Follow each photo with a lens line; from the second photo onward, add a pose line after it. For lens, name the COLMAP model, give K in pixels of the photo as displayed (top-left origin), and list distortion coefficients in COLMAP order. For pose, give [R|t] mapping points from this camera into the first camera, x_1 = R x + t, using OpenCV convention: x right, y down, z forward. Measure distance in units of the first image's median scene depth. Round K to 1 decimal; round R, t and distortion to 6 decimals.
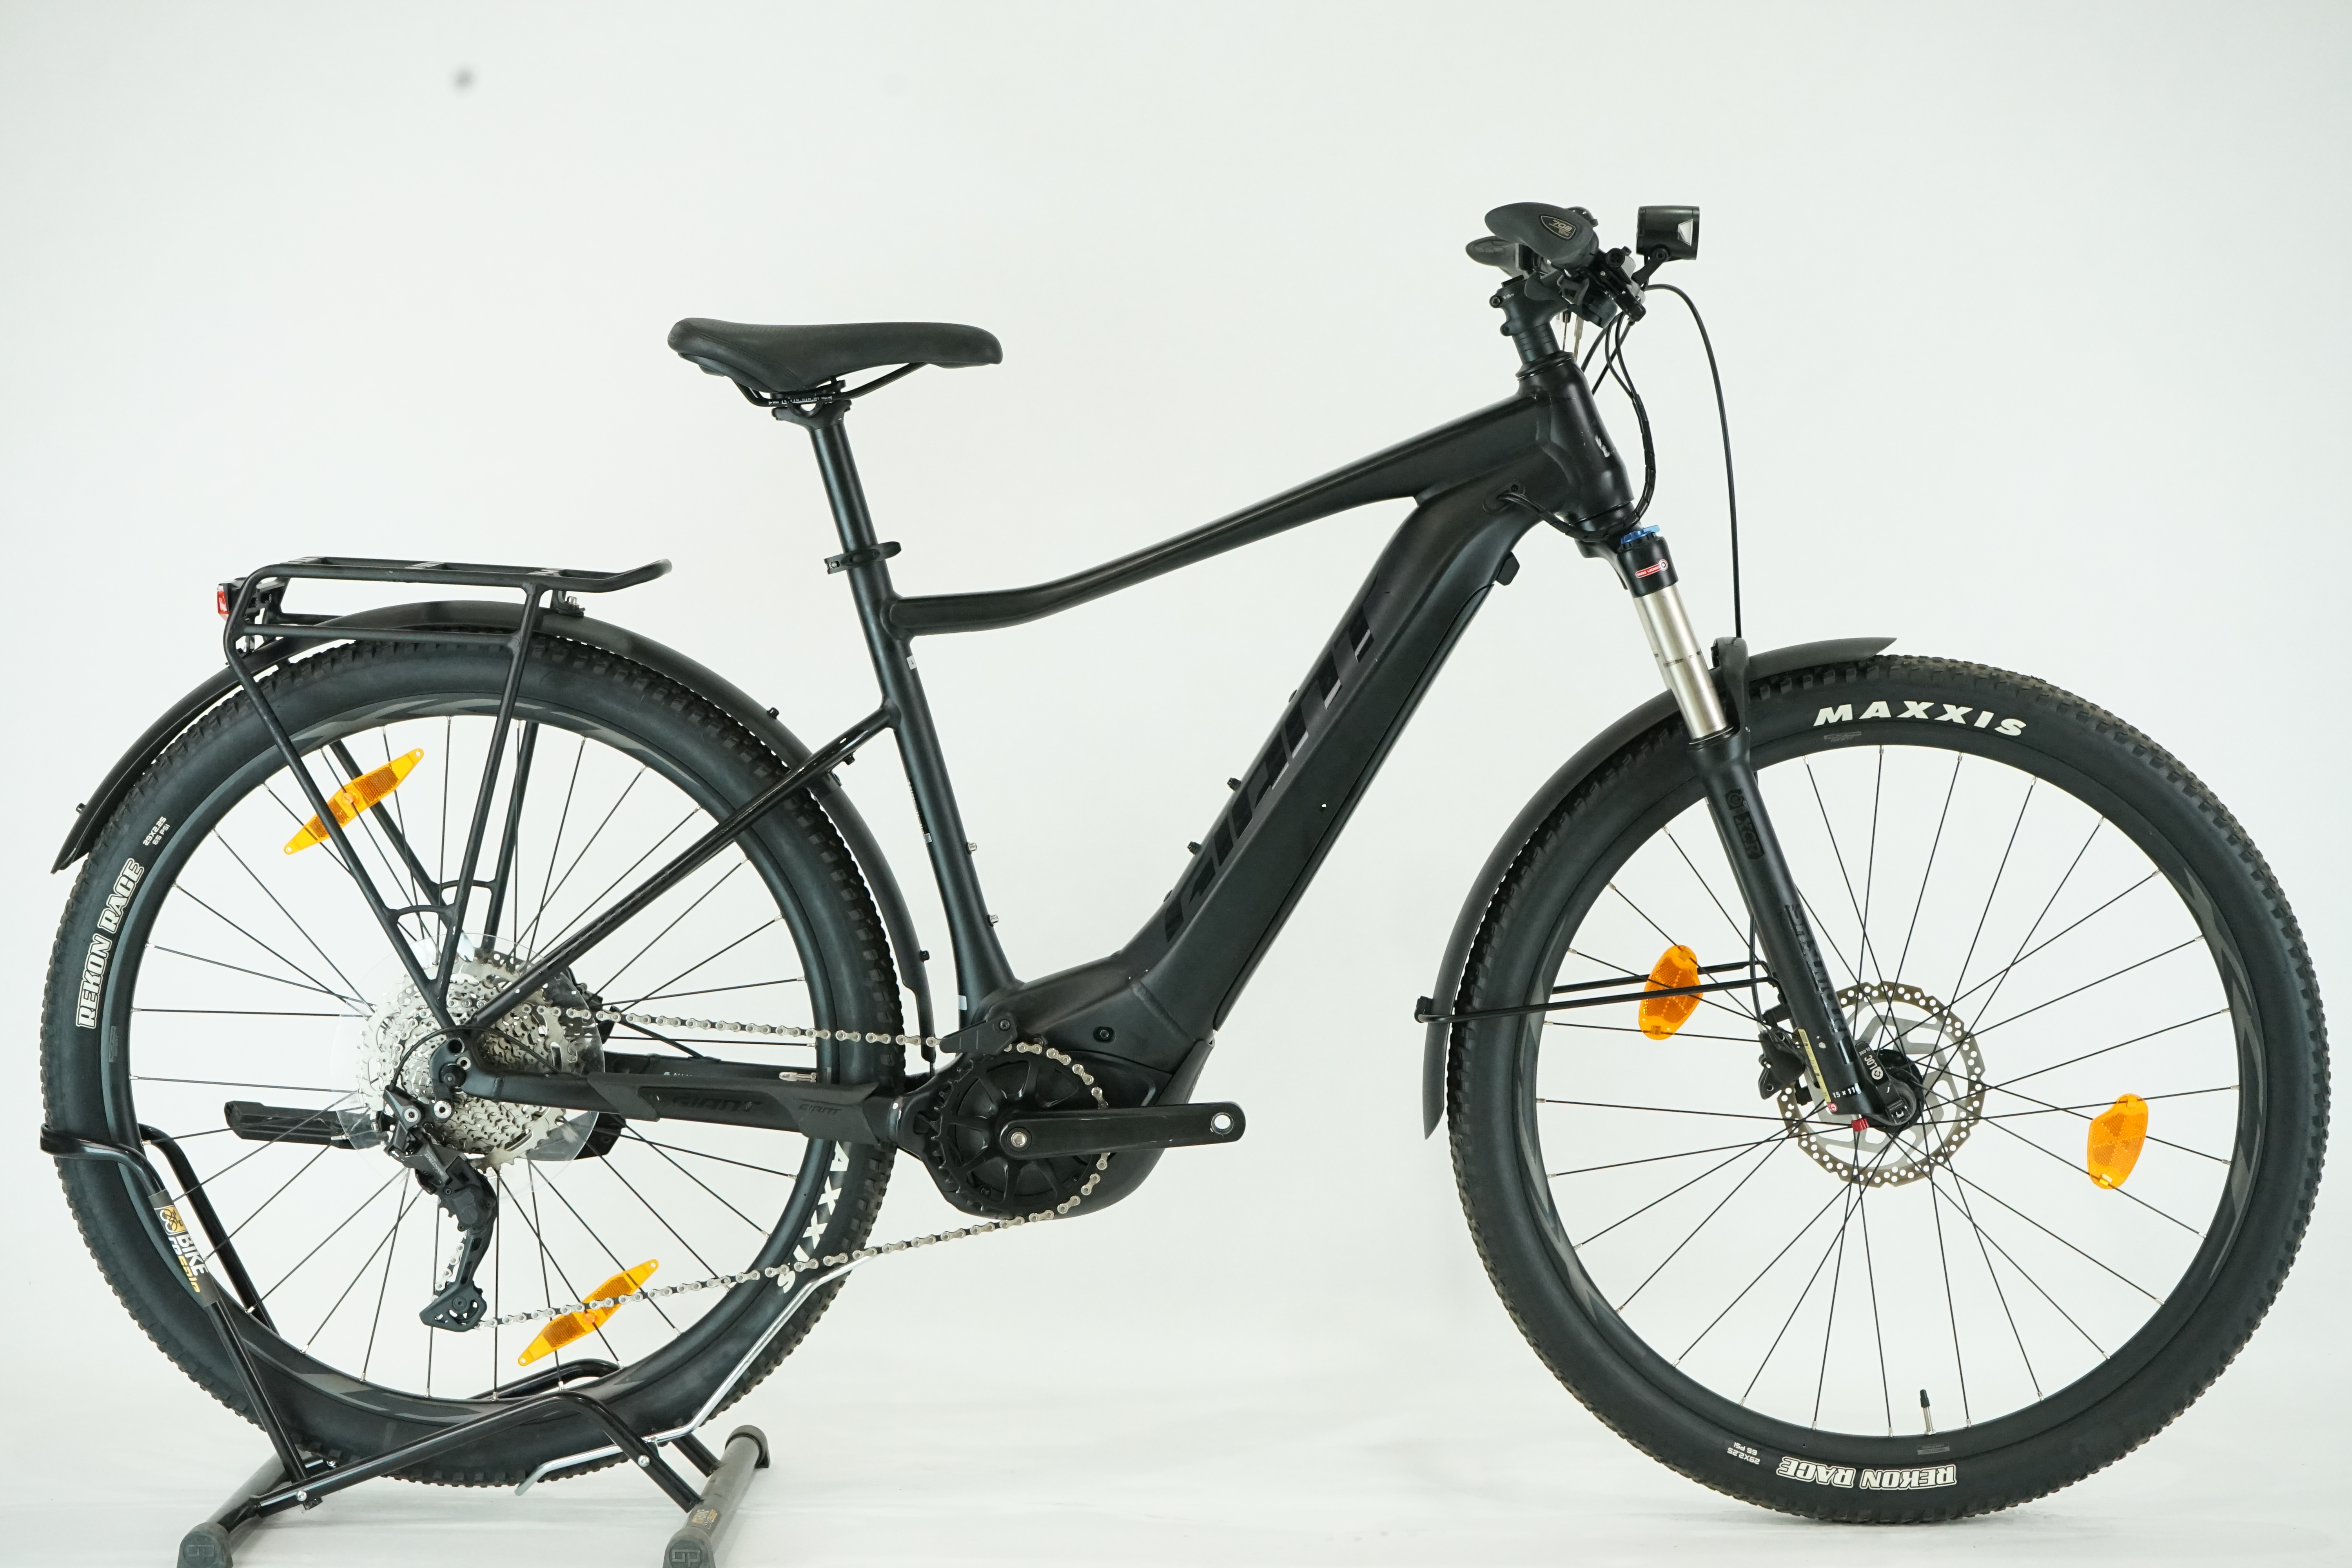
lens RADIAL K [[4315.8, 0, 1176.0], [0, 4315.8, 784.0], [0, 0, 1]] dist [0.031694, 0.047719]
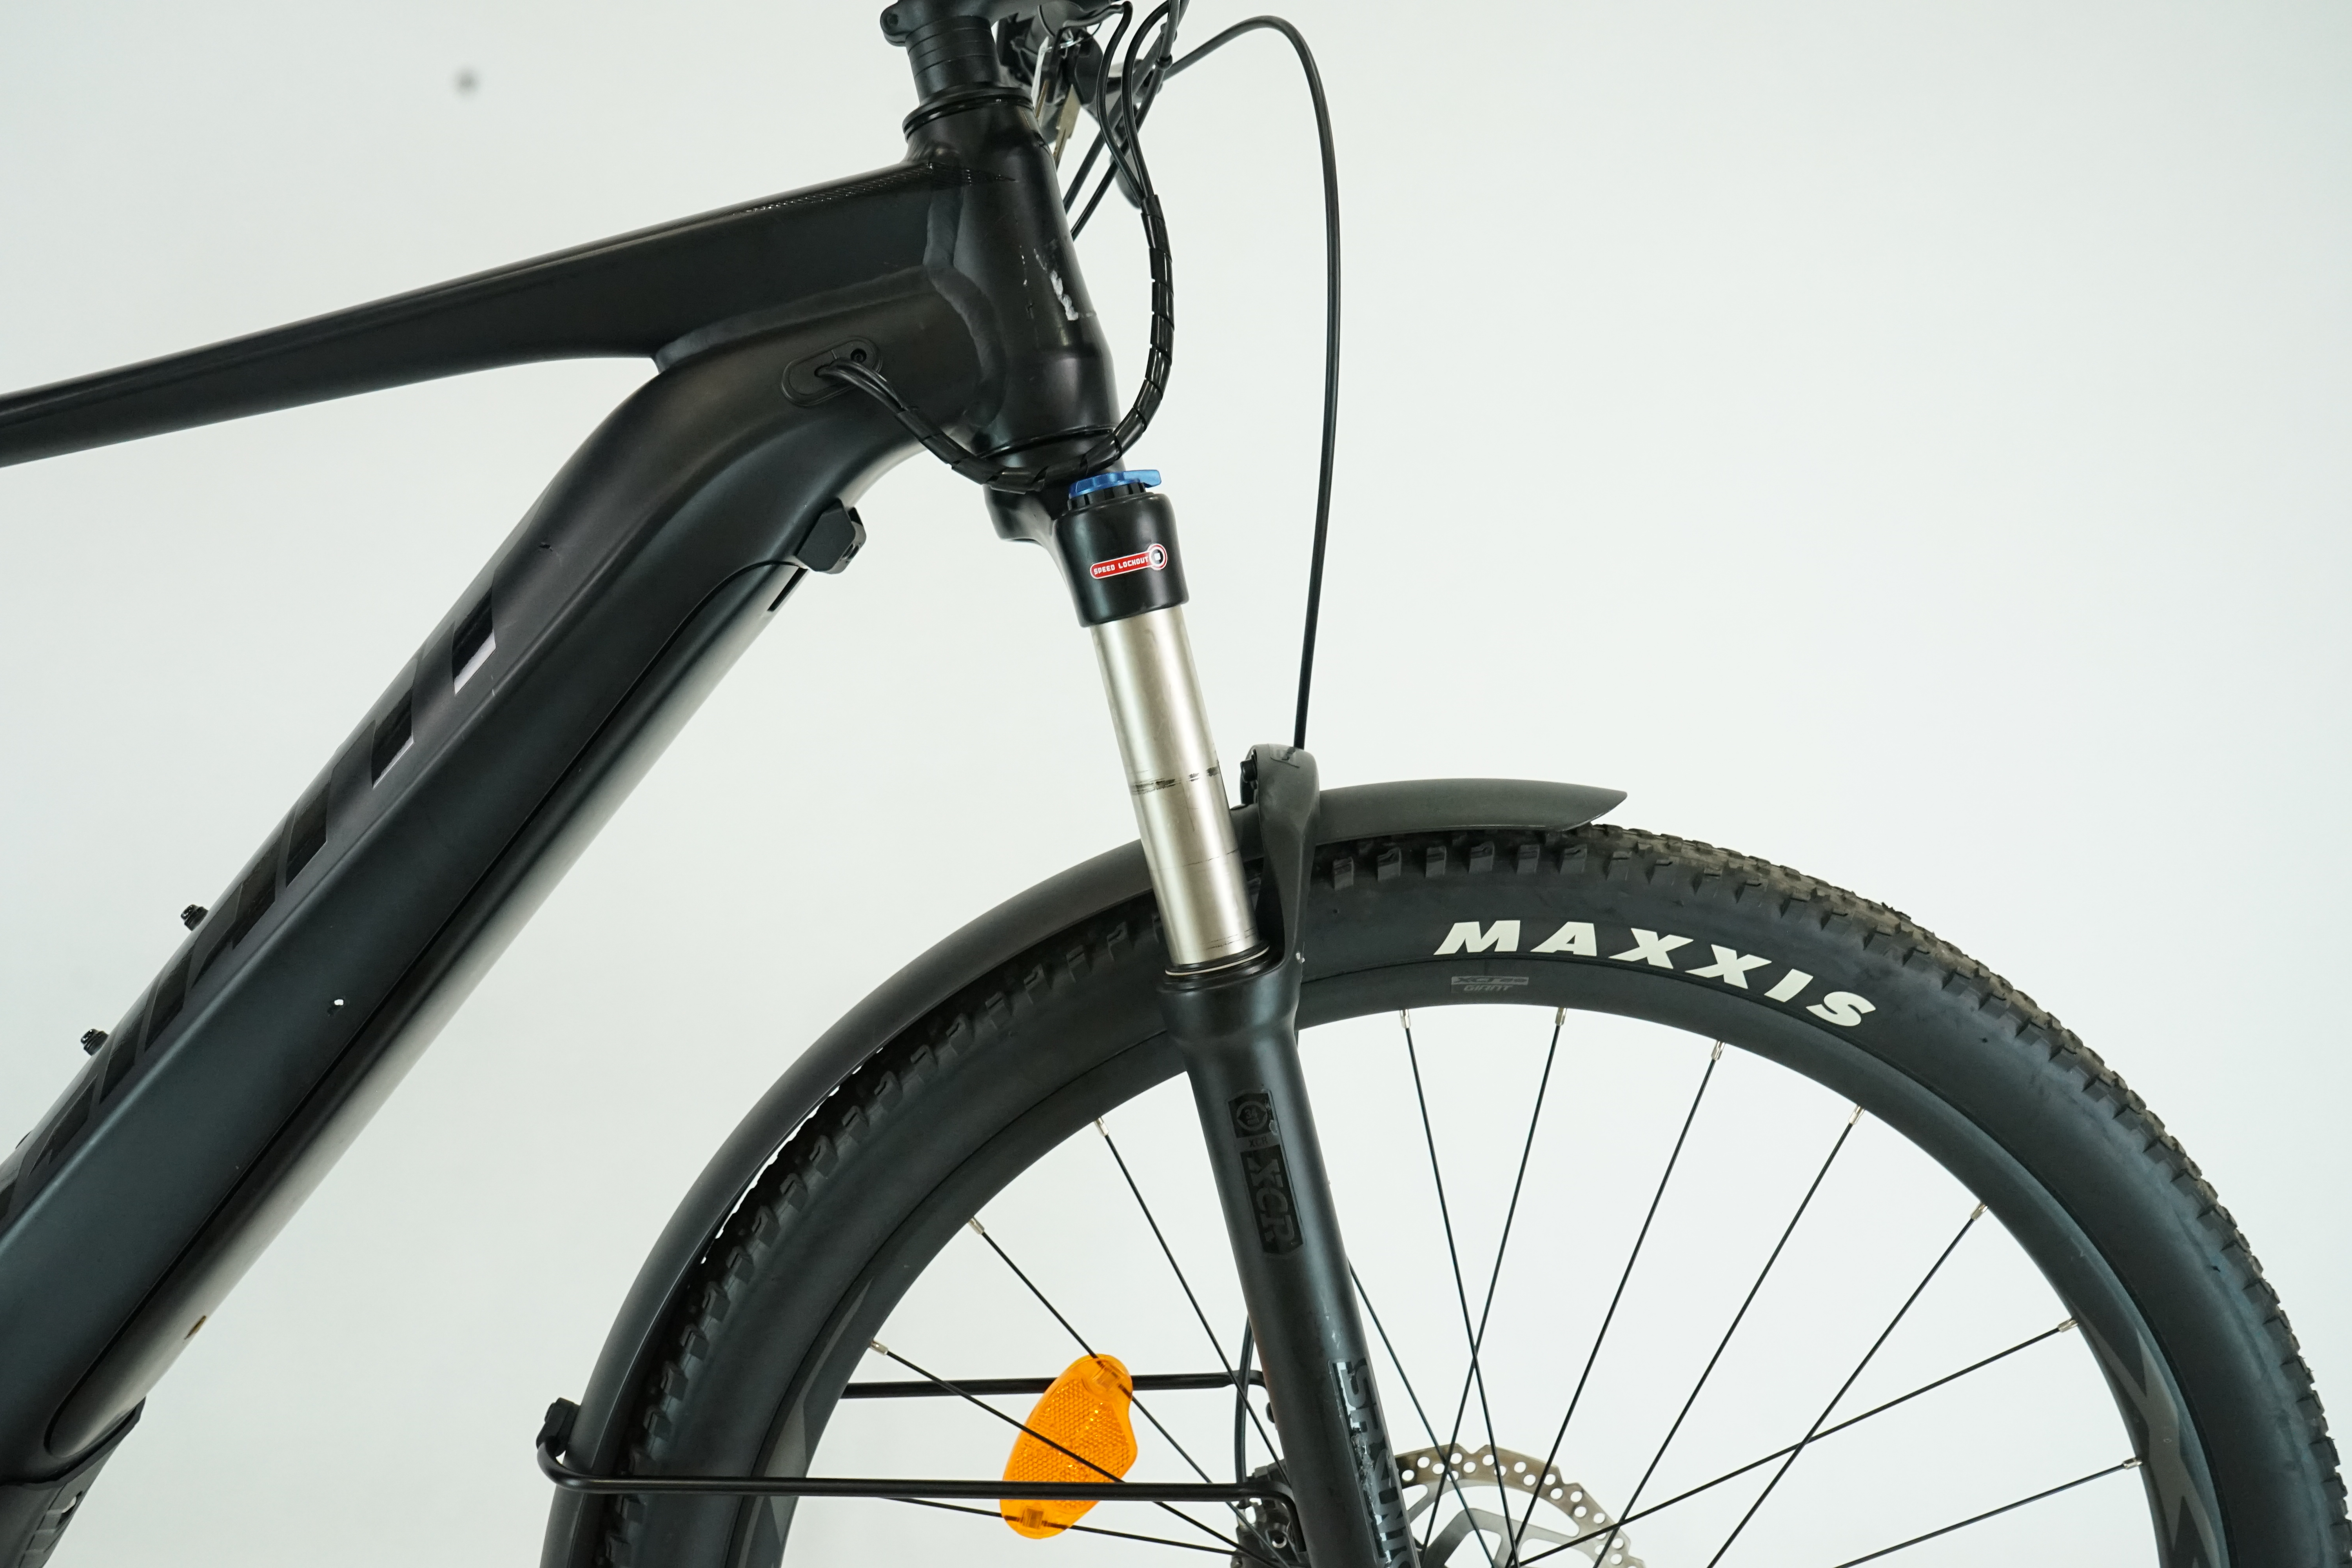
lens RADIAL K [[1898.6, 0, 1178.2], [0, 1898.6, 847.5], [0, 0, 1]] dist [0.092732, -0.000909]
pose [[0.987360, 0.123828, 0.098930, 0.097909], [-0.126402, 0.991774, 0.020163, -0.025651], [-0.095620, -0.032413, 0.994890, 0.795496]]
